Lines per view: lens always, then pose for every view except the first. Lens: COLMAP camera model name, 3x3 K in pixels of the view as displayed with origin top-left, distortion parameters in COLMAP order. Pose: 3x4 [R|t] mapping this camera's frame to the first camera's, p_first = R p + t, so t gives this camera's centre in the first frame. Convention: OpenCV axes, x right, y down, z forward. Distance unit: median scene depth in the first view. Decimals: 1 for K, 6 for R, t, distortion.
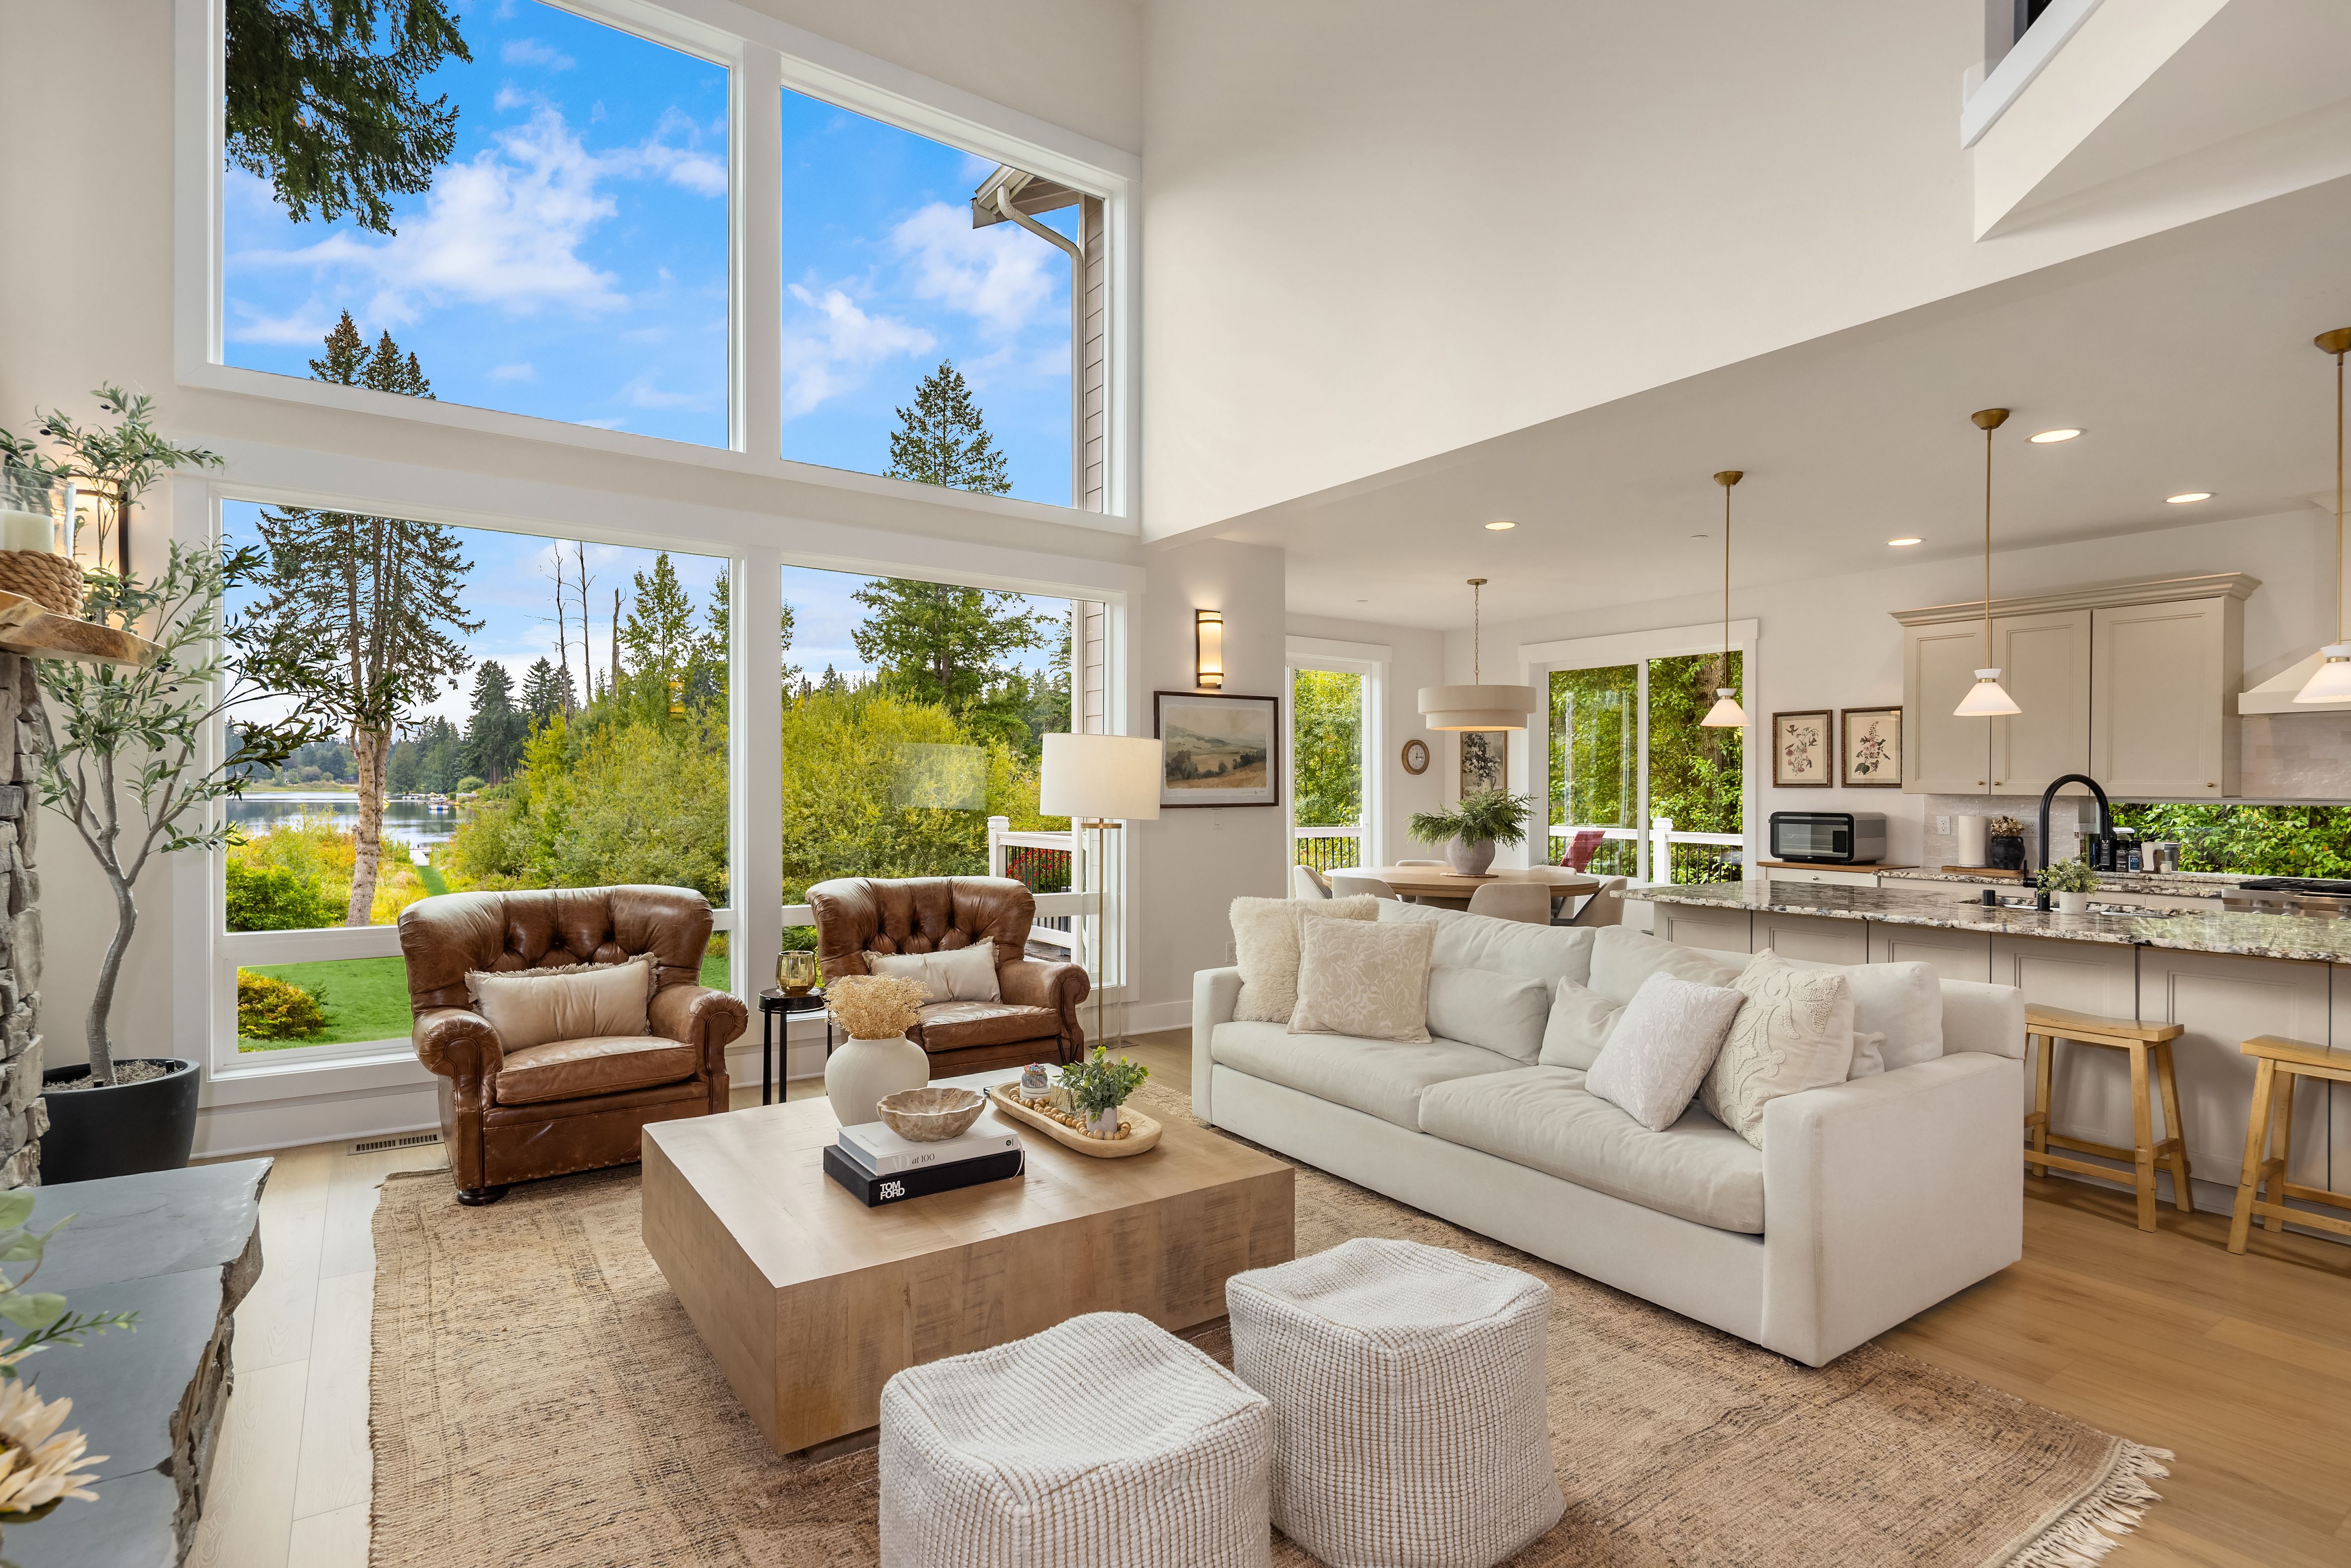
lens RADIAL K [[1146.0, 0, 1177.7], [0, 1146.0, 803.6], [0, 0, 1]] dist [0.012170, -0.006660]
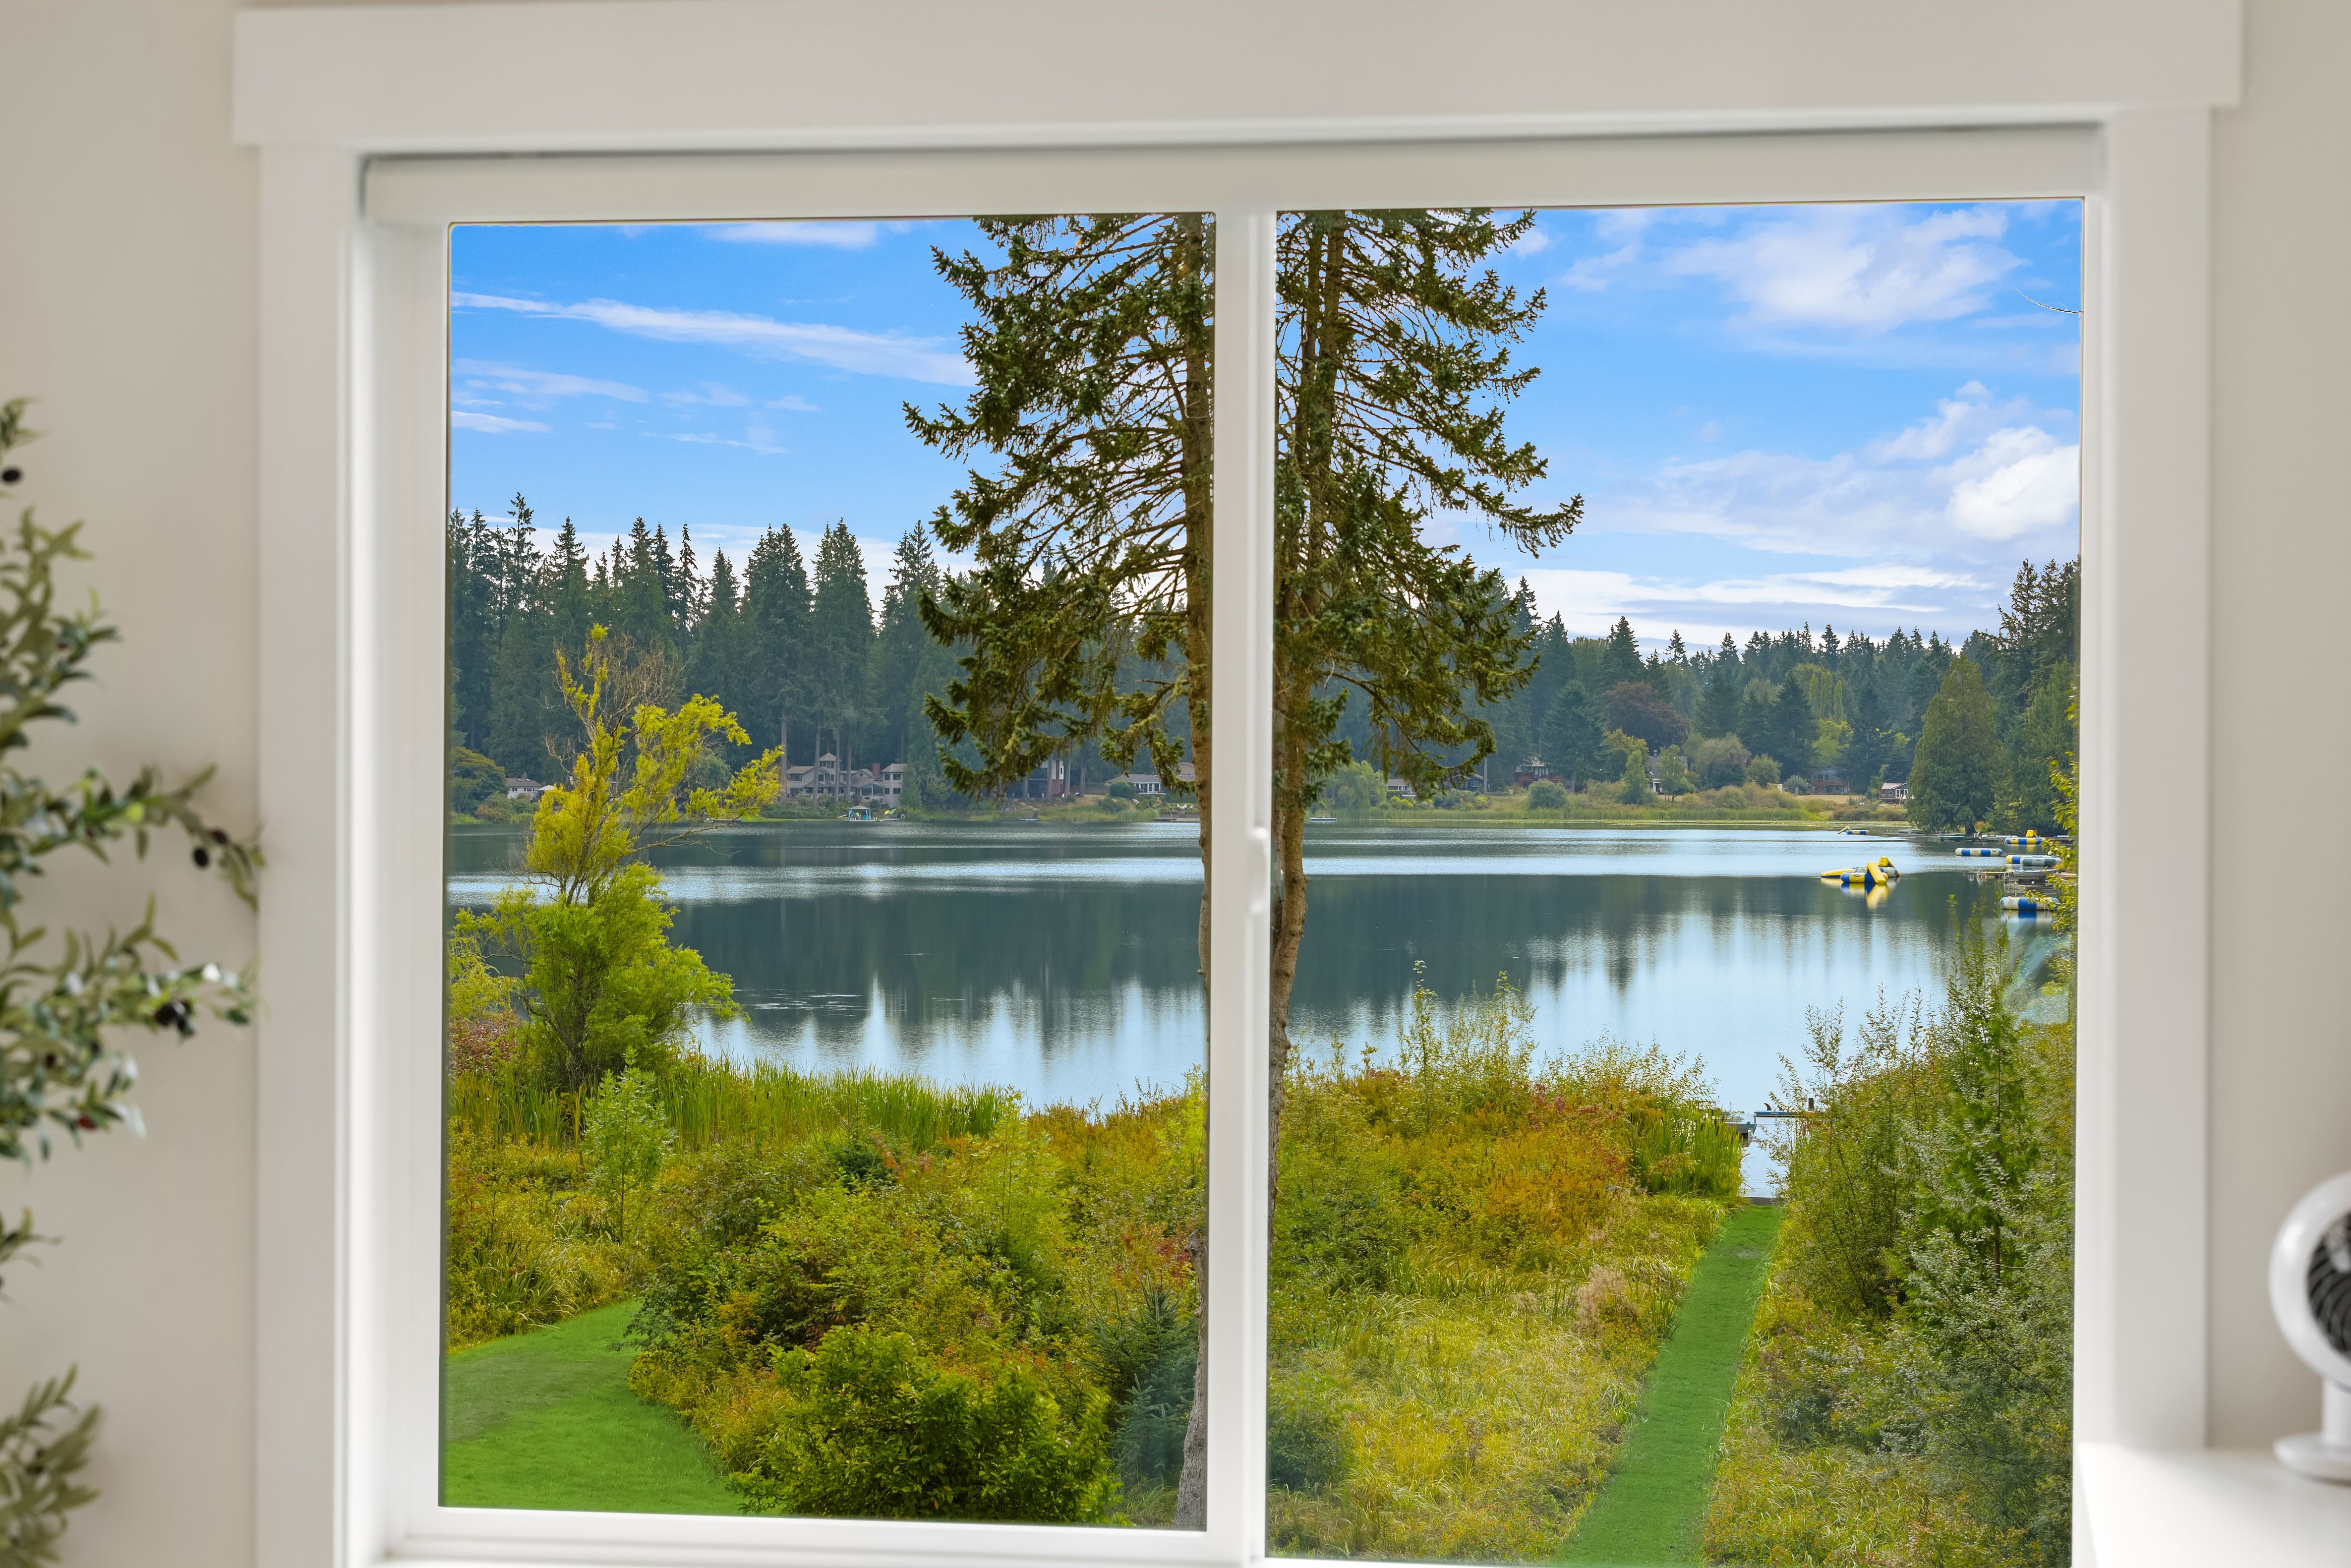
lens RADIAL K [[4661.8, 0, 1240.8], [0, 4661.8, 814.4], [0, 0, 1]] dist [0.054640, 0.000000]
pose [[0.732057, -0.000108, -0.681243, 0.627659], [-0.007065, 0.999945, -0.007751, -0.490987], [0.681207, 0.010487, 0.732016, 0.865161]]
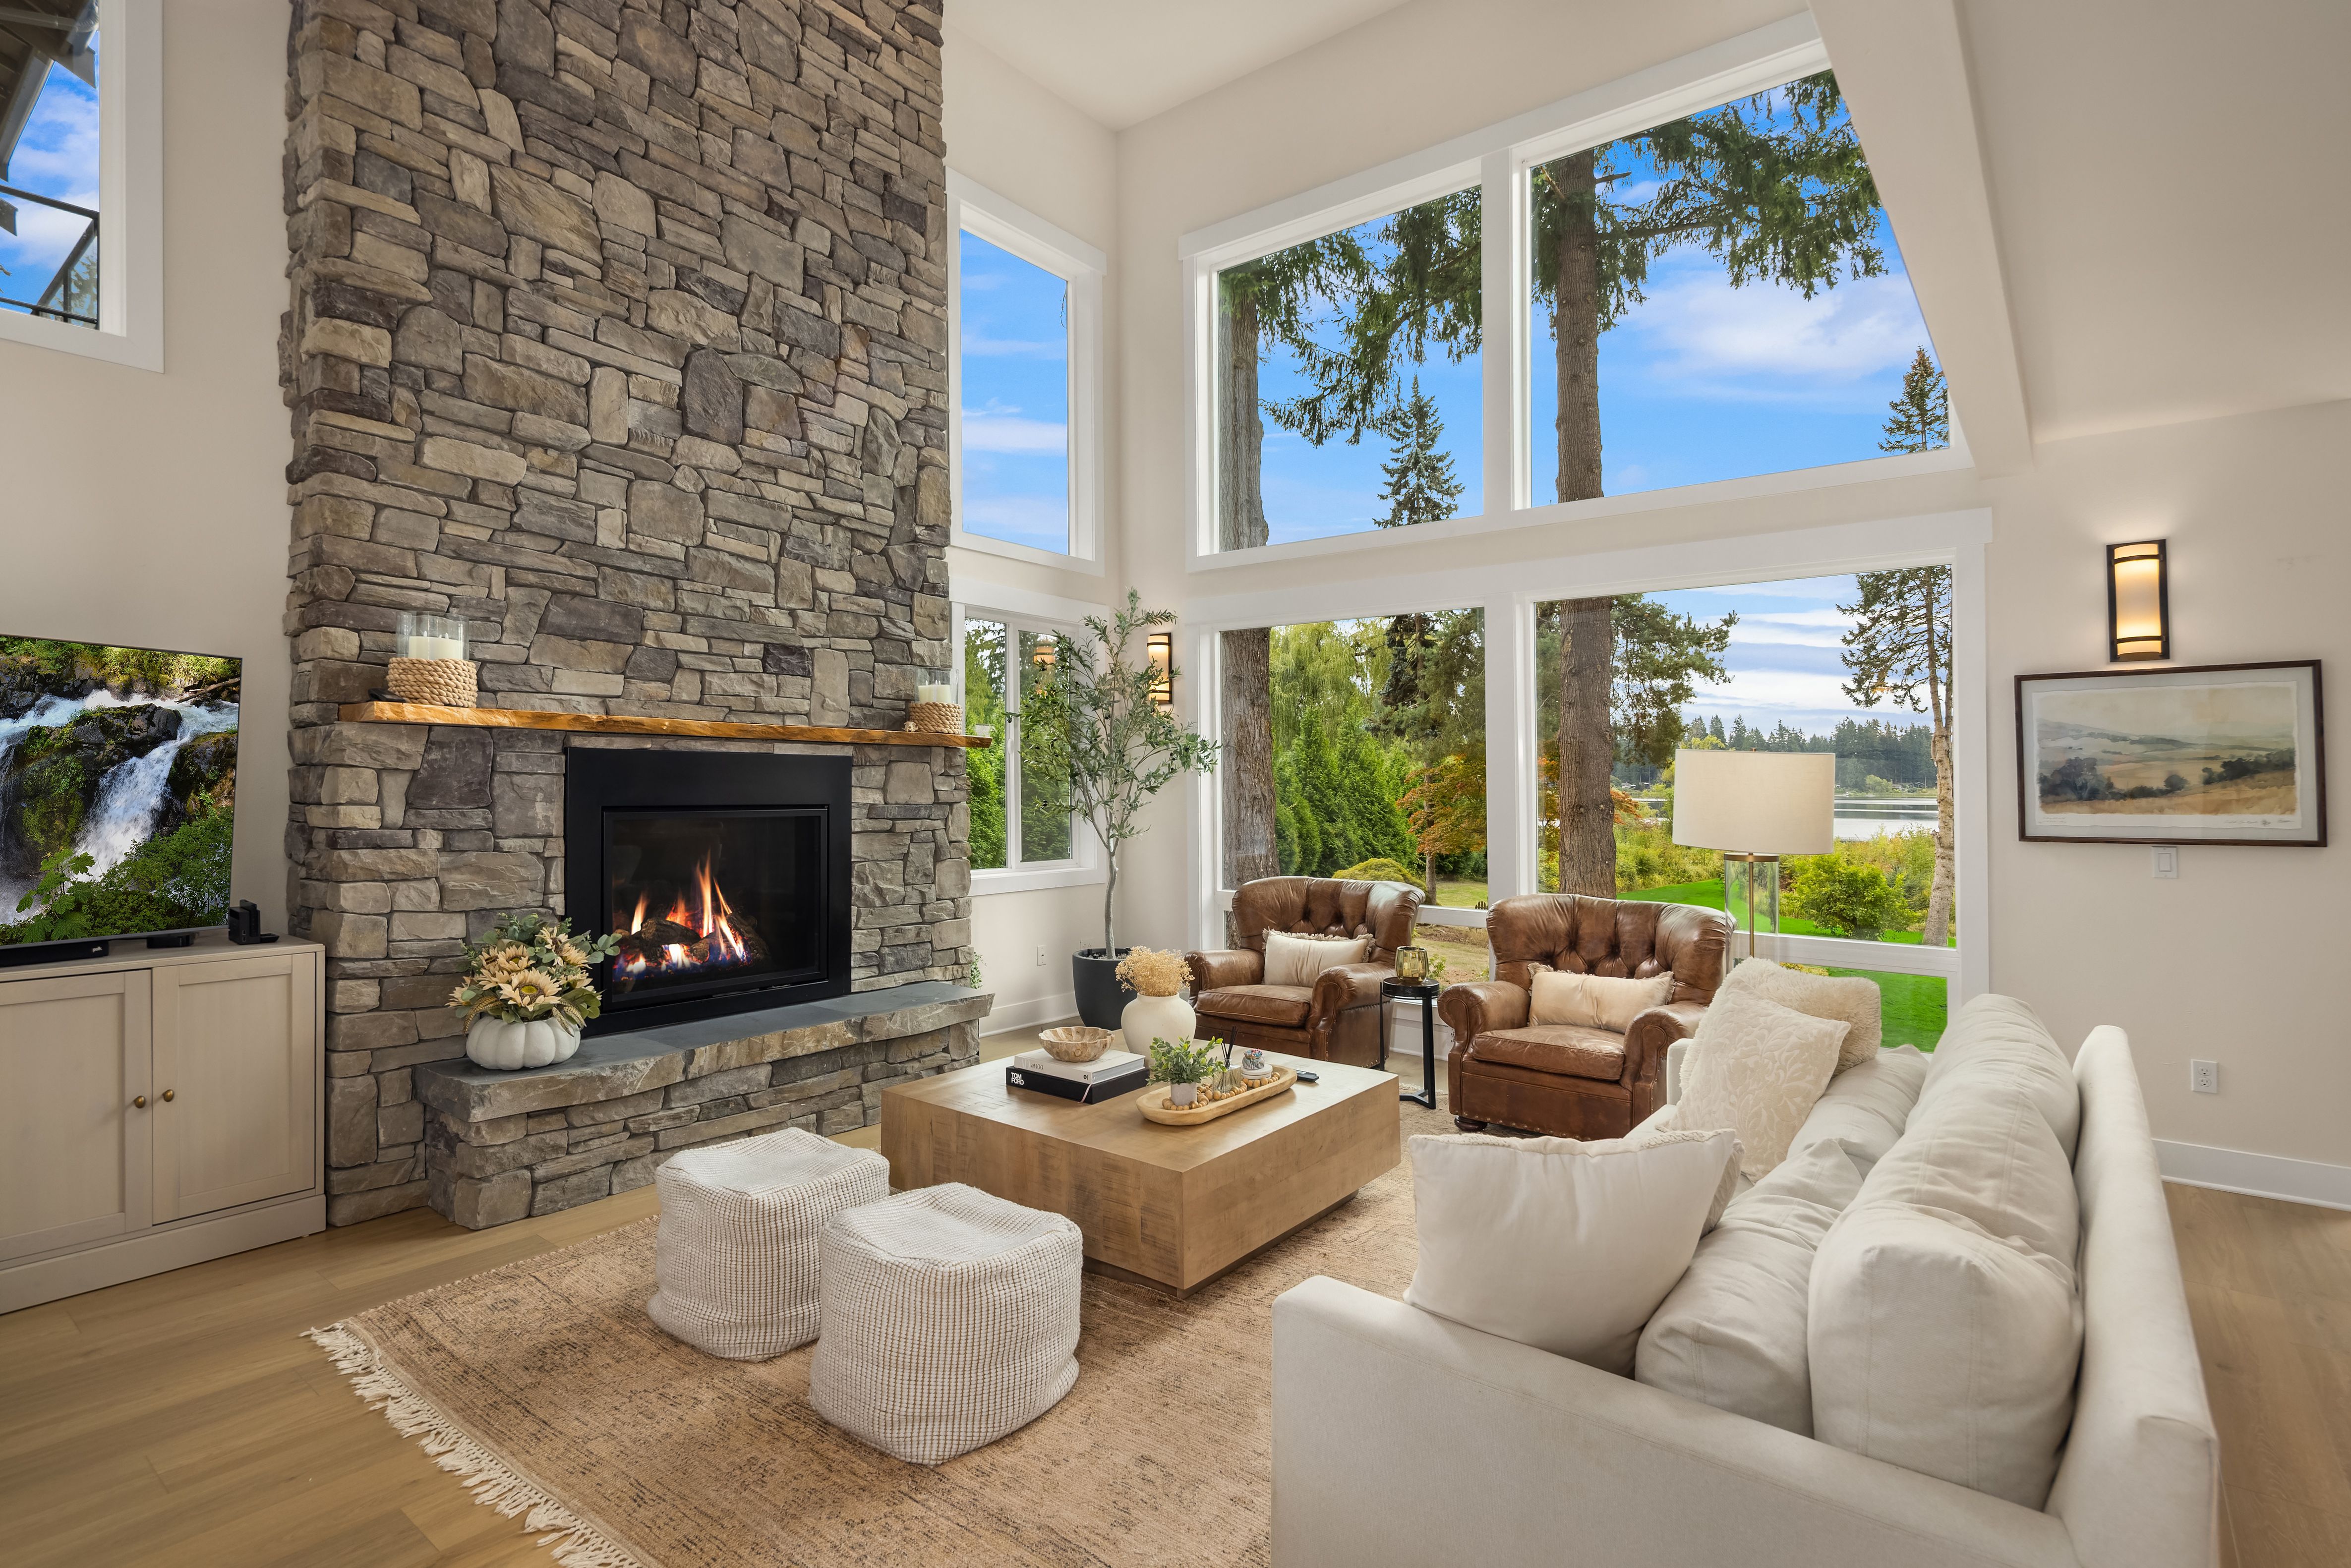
lens RADIAL K [[1146.0, 0, 1190.4], [0, 1146.0, 788.8], [0, 0, 1]] dist [0.012170, -0.006660]
pose [[0.302323, -0.000388, -0.953205, 0.467895], [-0.016382, 0.999850, -0.005603, -0.014919], [0.953065, 0.017310, 0.302272, 0.280654]]
